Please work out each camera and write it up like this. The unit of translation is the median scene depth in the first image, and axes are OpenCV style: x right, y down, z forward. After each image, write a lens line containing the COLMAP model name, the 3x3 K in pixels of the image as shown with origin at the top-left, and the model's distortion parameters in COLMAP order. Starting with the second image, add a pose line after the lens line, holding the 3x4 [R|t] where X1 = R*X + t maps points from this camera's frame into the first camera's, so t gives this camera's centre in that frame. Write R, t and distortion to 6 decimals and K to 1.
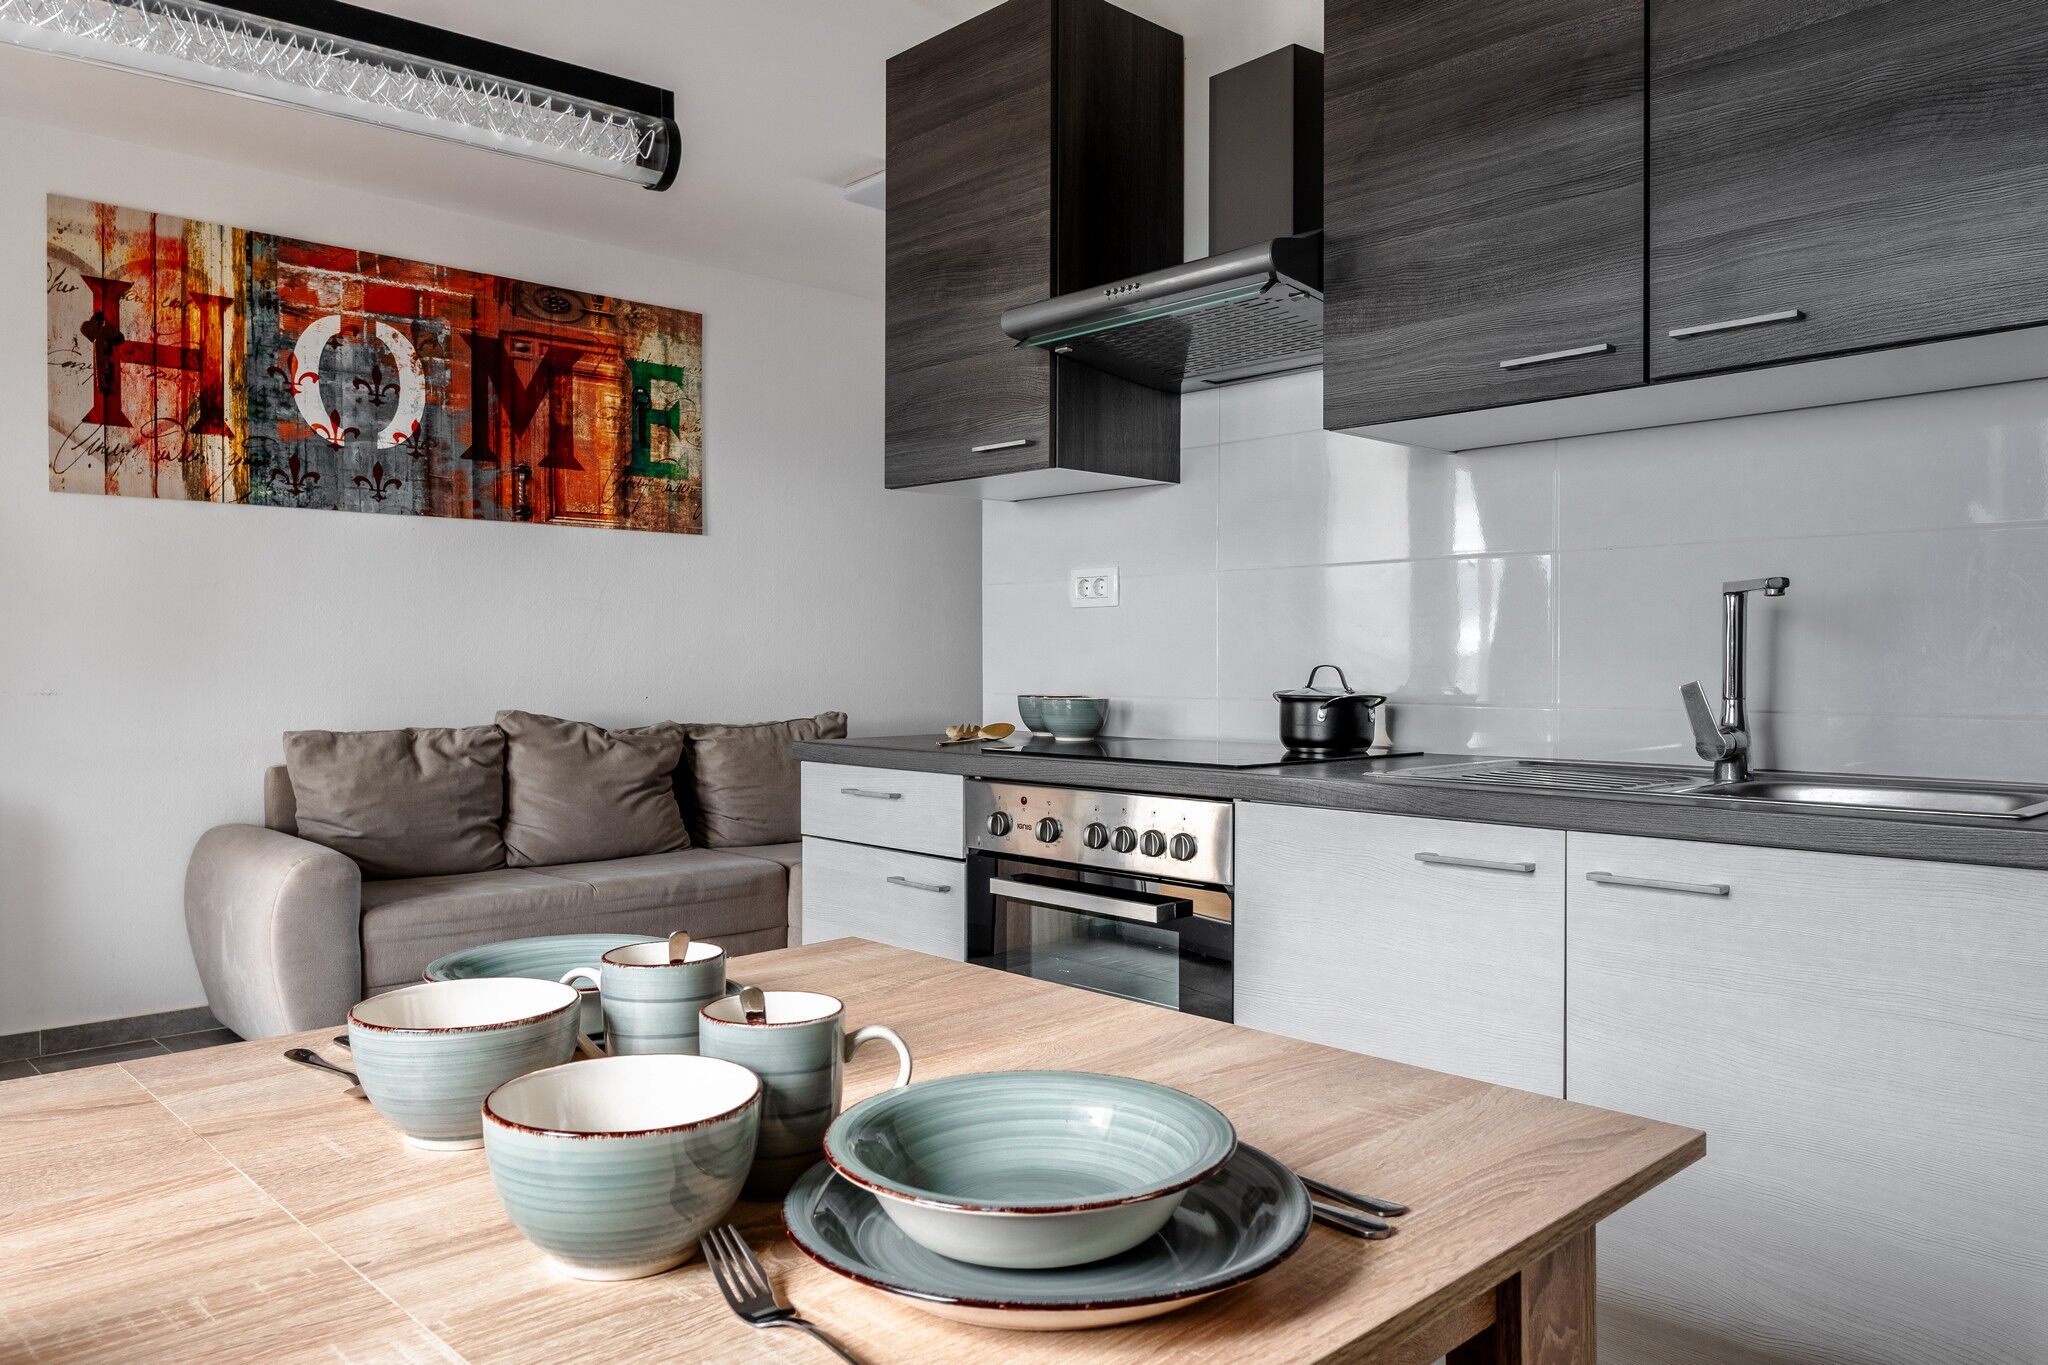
lens RADIAL K [[1423.9, 0, 1014.0], [0, 1423.9, 681.6], [0, 0, 1]] dist [-0.000674, -0.006389]
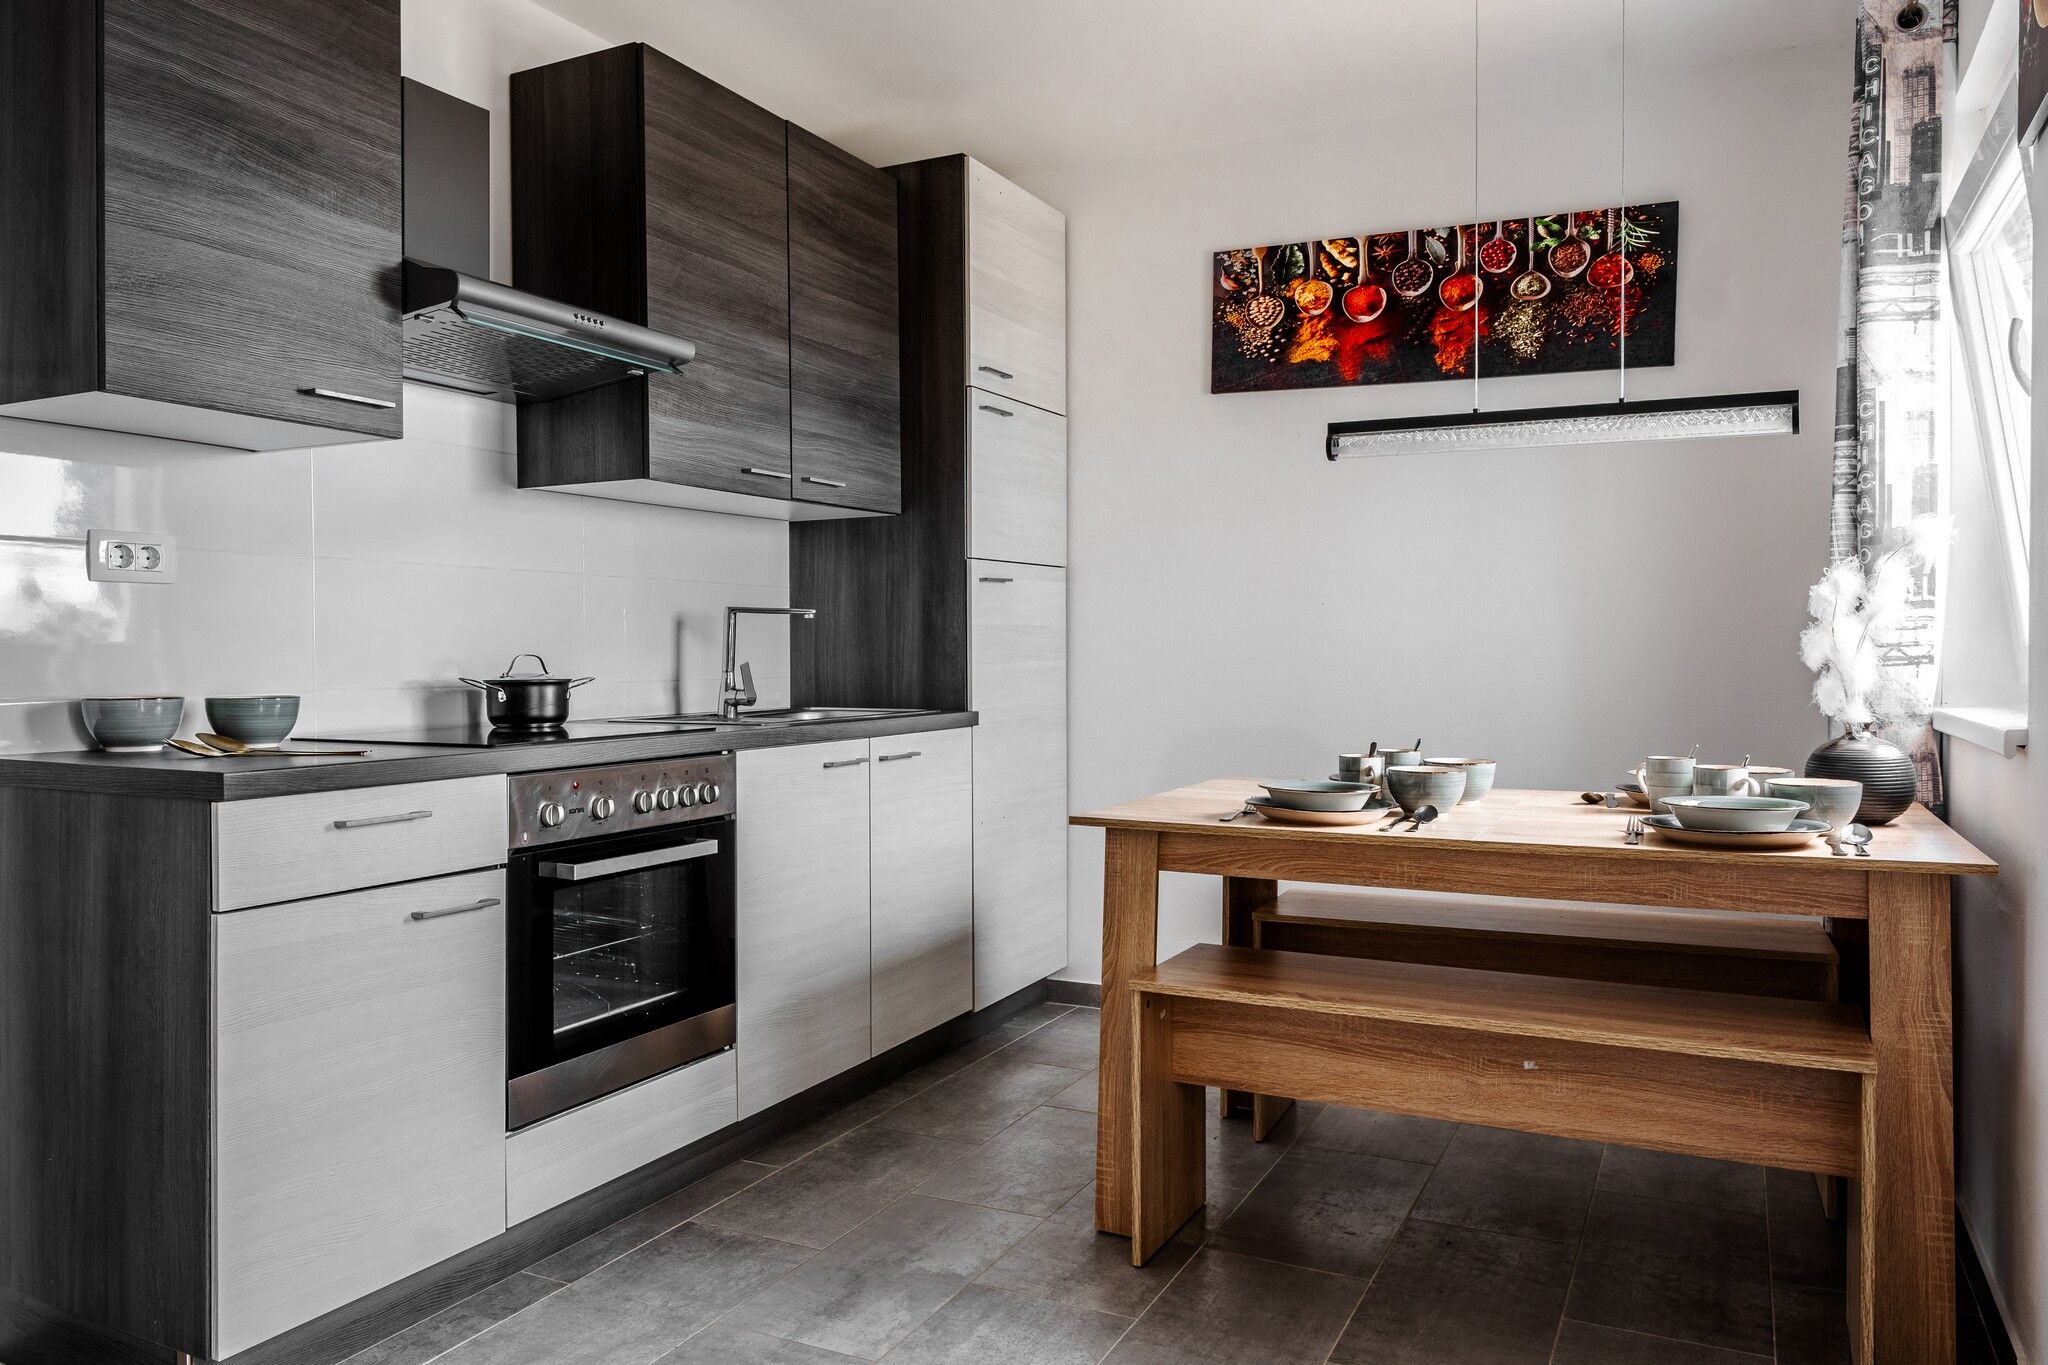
lens RADIAL K [[1432.2, 0, 1009.5], [0, 1432.2, 673.3], [0, 0, 1]] dist [0.004267, -0.006021]
pose [[-0.337249, -0.013956, 0.941312, -0.571136], [0.016365, 0.999652, 0.020684, -0.007556], [-0.941273, 0.022380, -0.336903, 0.555741]]
